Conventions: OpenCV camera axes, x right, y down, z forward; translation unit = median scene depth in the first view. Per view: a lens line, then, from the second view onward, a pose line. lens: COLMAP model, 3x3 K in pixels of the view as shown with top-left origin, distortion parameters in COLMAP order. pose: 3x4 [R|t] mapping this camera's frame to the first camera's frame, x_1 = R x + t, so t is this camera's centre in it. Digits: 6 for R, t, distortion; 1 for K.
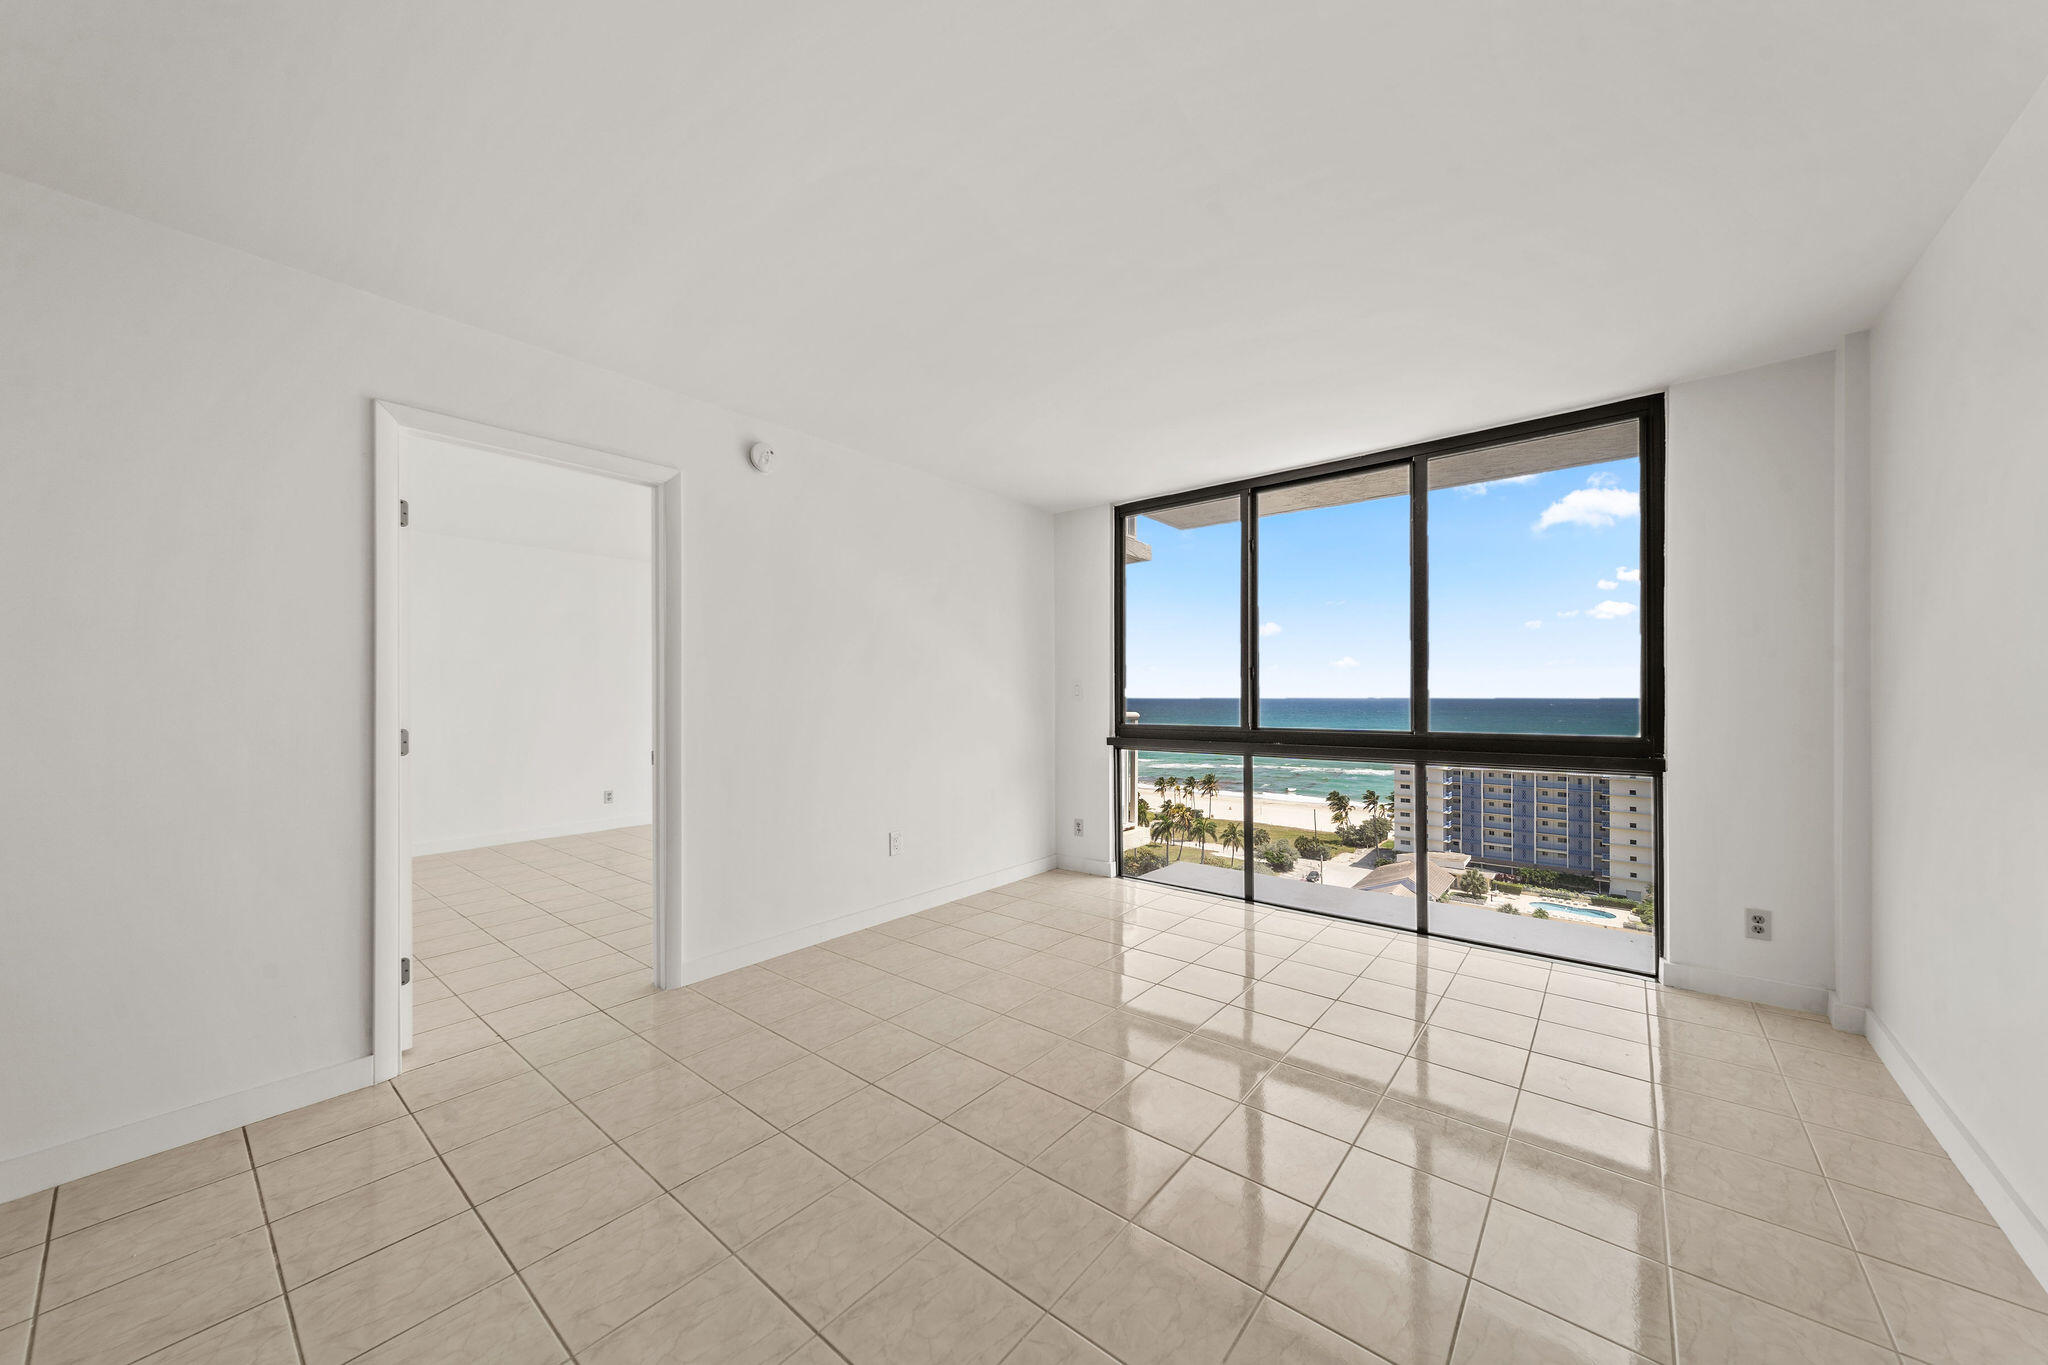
lens RADIAL K [[725.2, 0, 1016.5], [0, 725.2, 692.4], [0, 0, 1]] dist [0.006374, 0.000725]
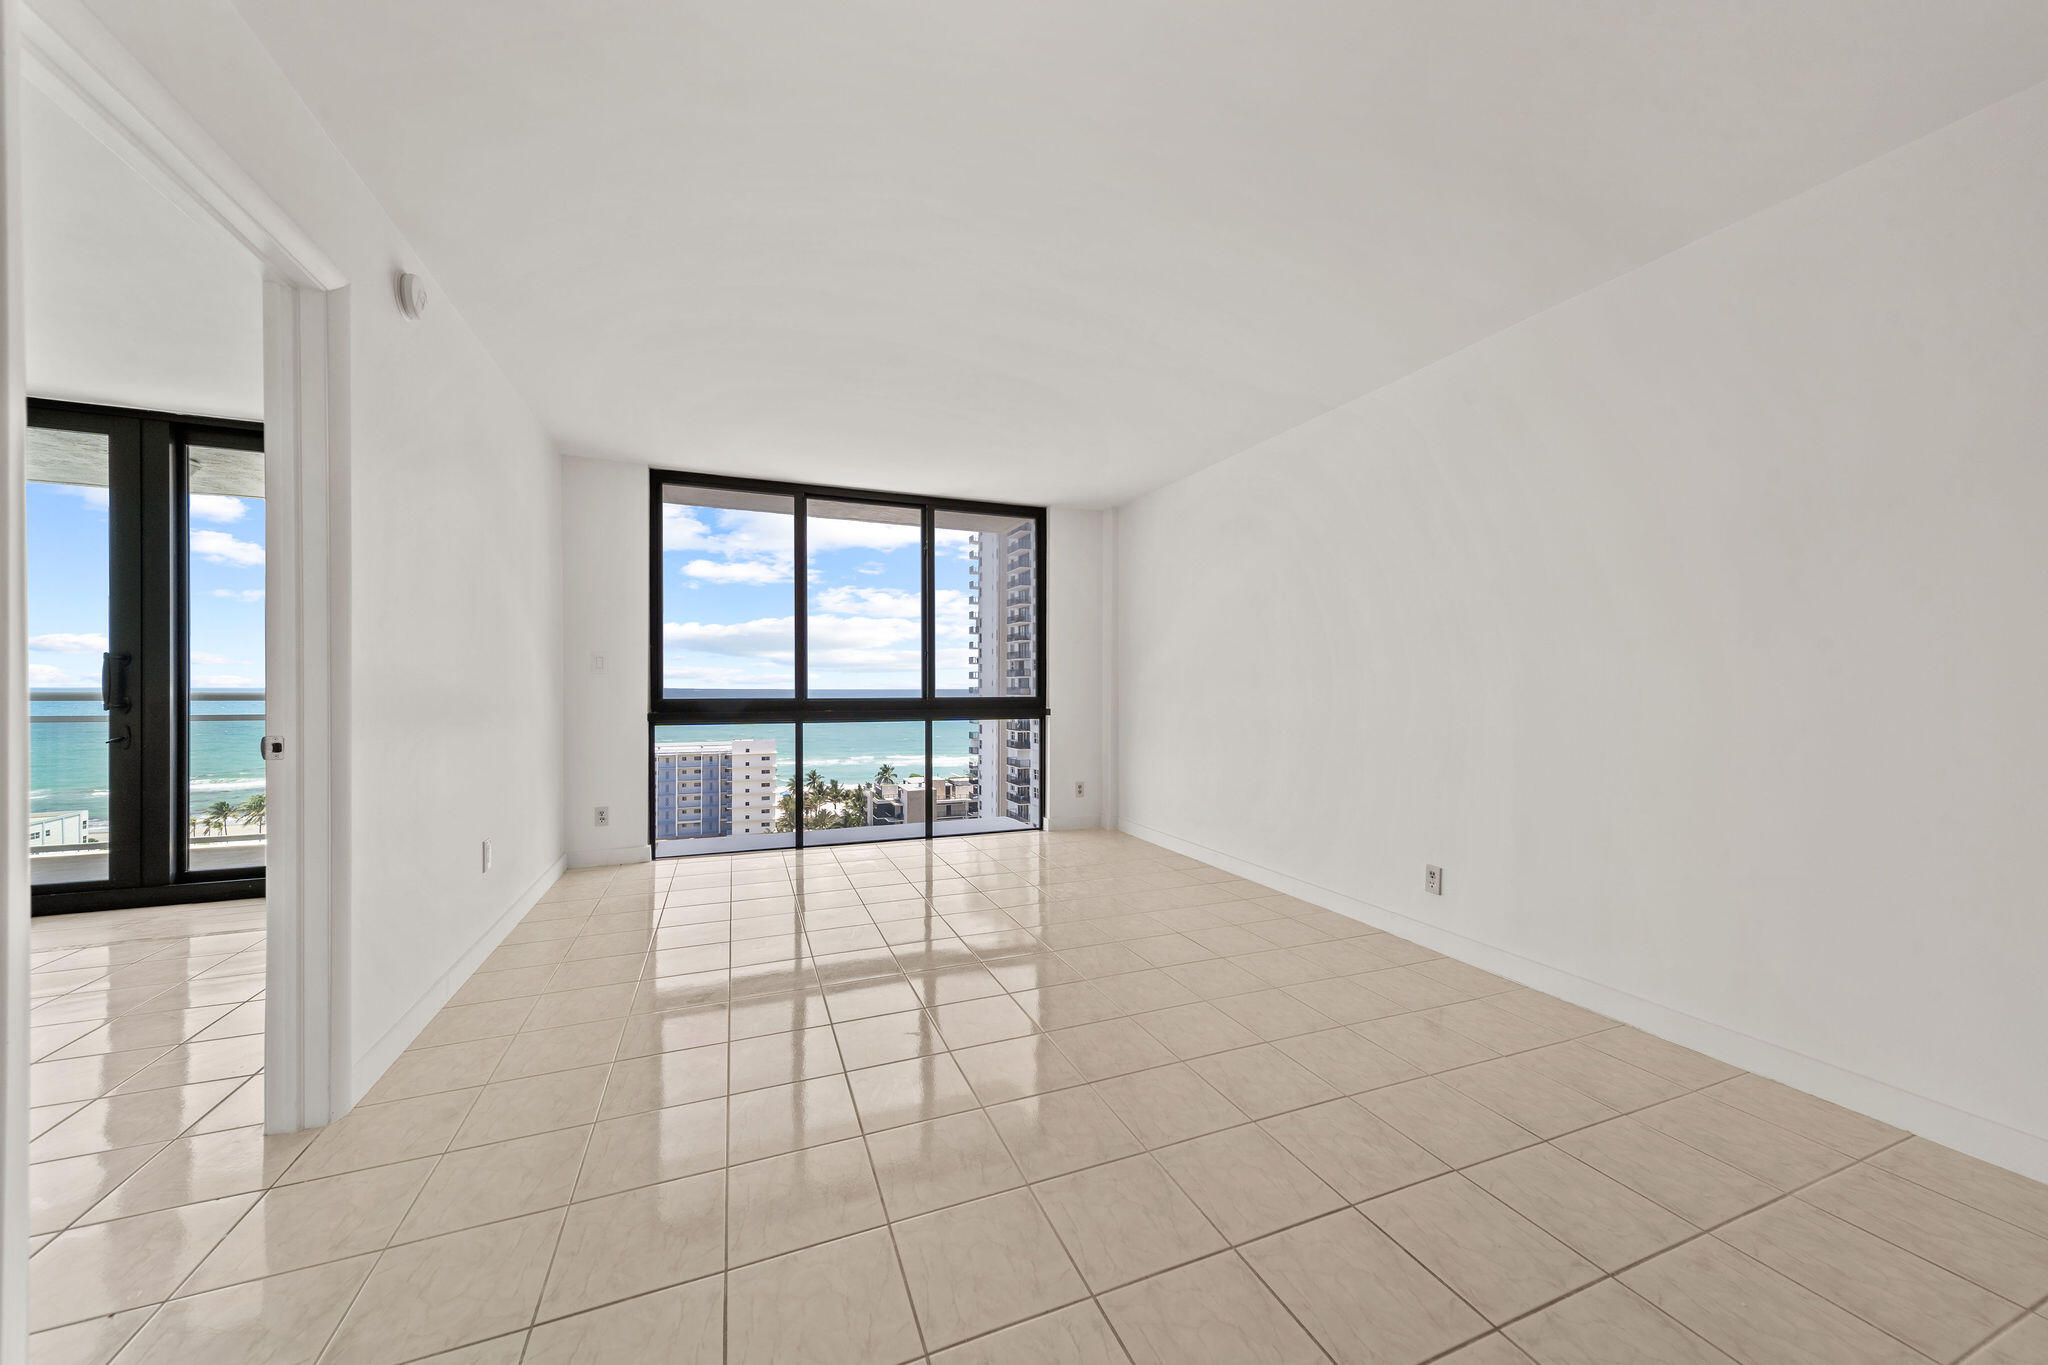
lens RADIAL K [[725.2, 0, 1014.1], [0, 725.2, 687.9], [0, 0, 1]] dist [0.006374, 0.000725]
pose [[0.476968, 0.001323, 0.878920, -0.531360], [-0.006268, 0.999979, 0.001896, 0.026622], [-0.878898, -0.006414, 0.476966, 0.147387]]
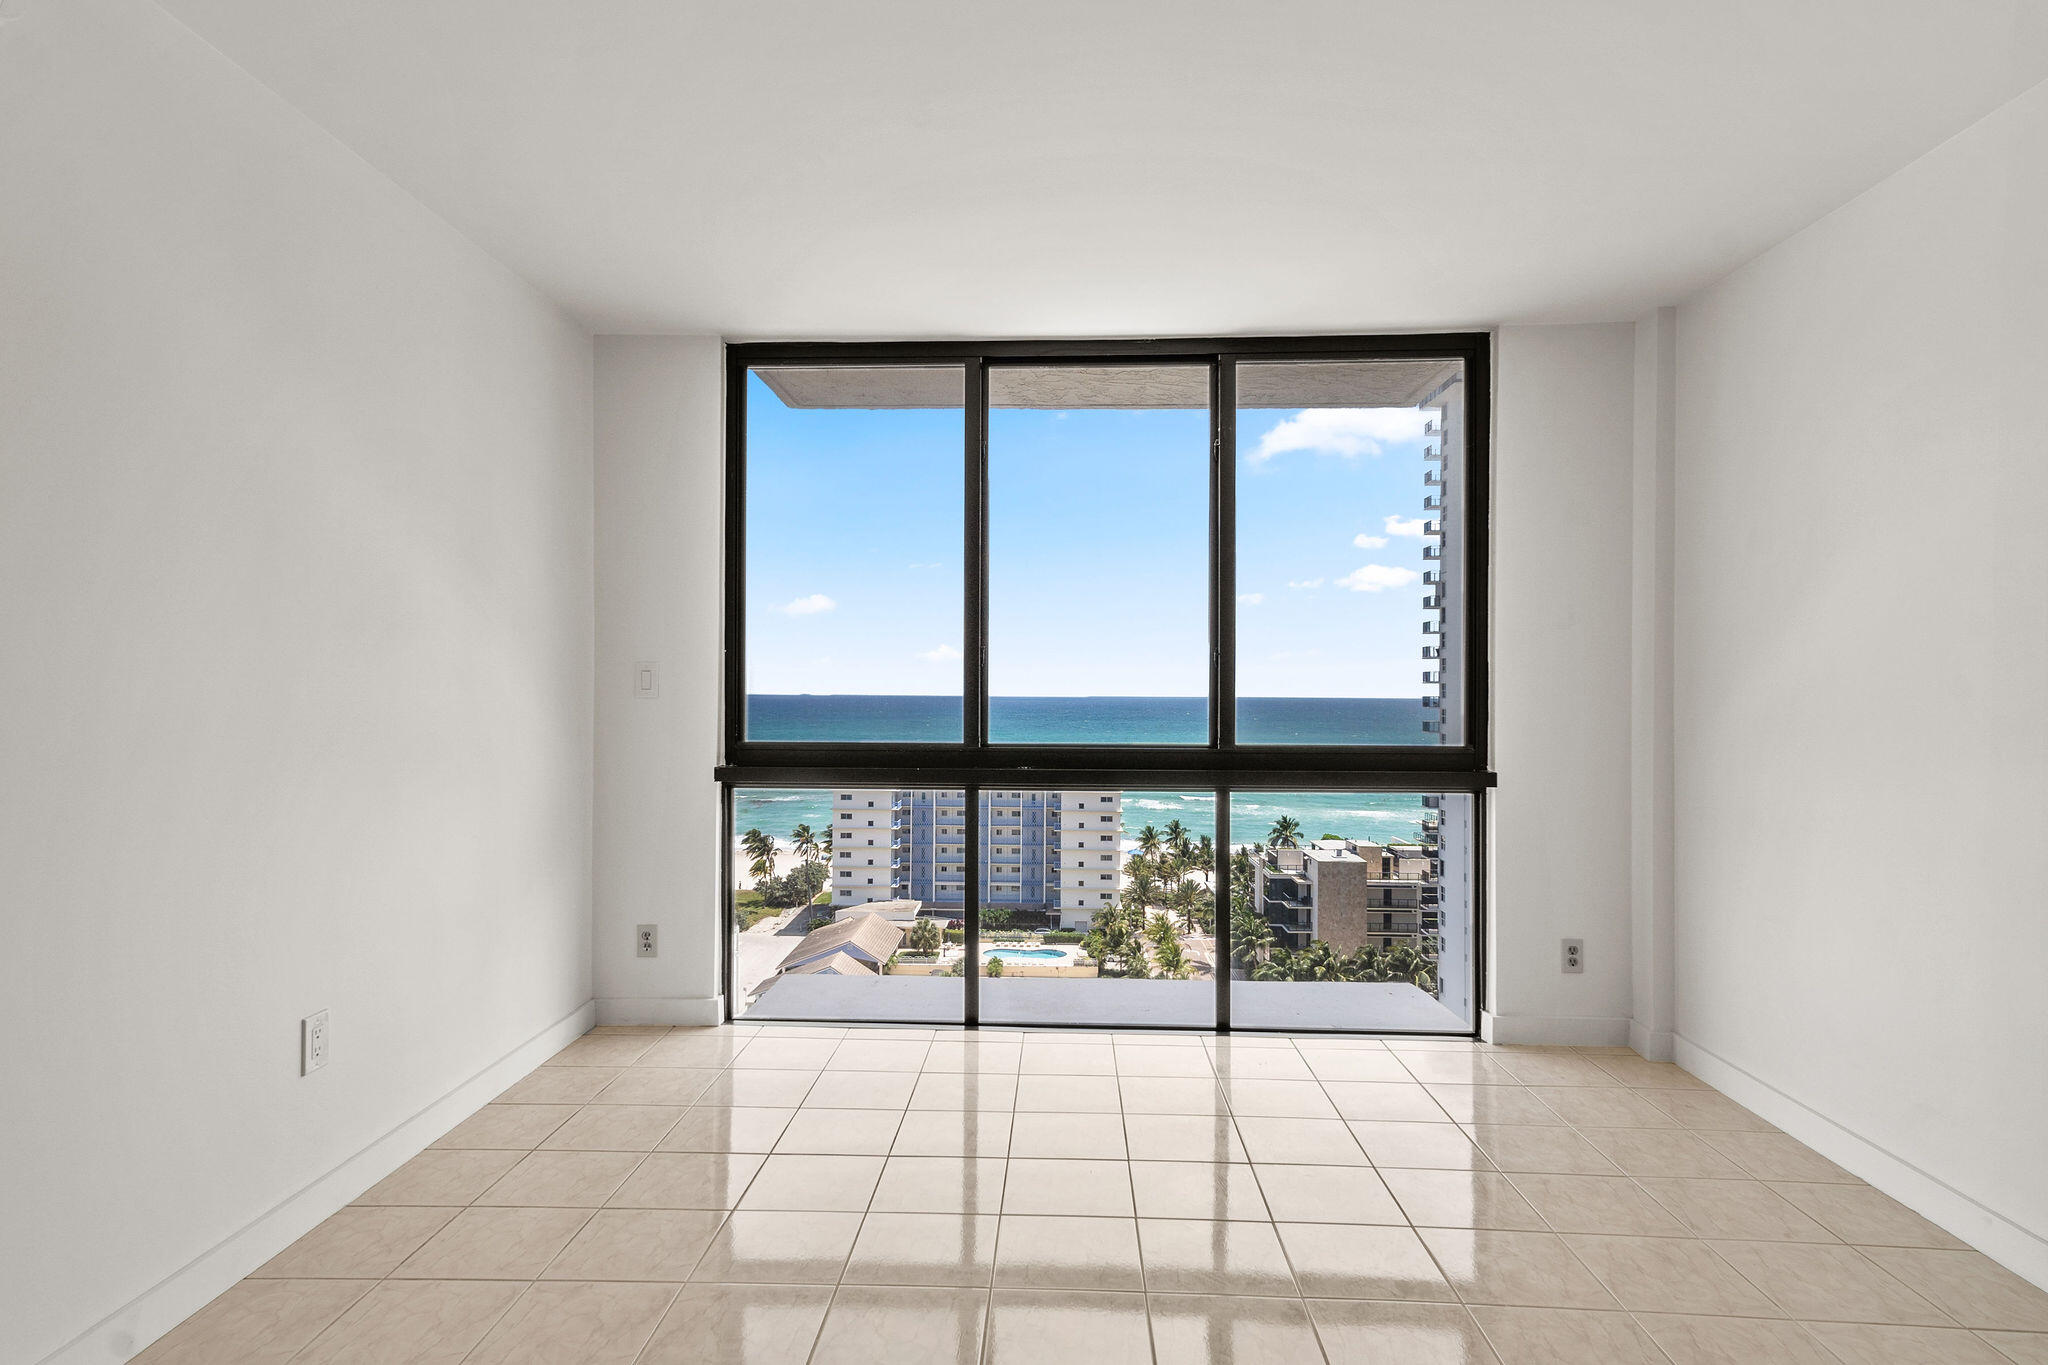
lens RADIAL K [[1102.1, 0, 1017.7], [0, 1102.1, 686.8], [0, 0, 1]] dist [0.035350, -0.006948]
pose [[0.792412, 0.009056, 0.609919, -0.223328], [-0.008878, 0.999955, -0.003313, 0.002591], [-0.609922, -0.002790, 0.792457, 0.231644]]
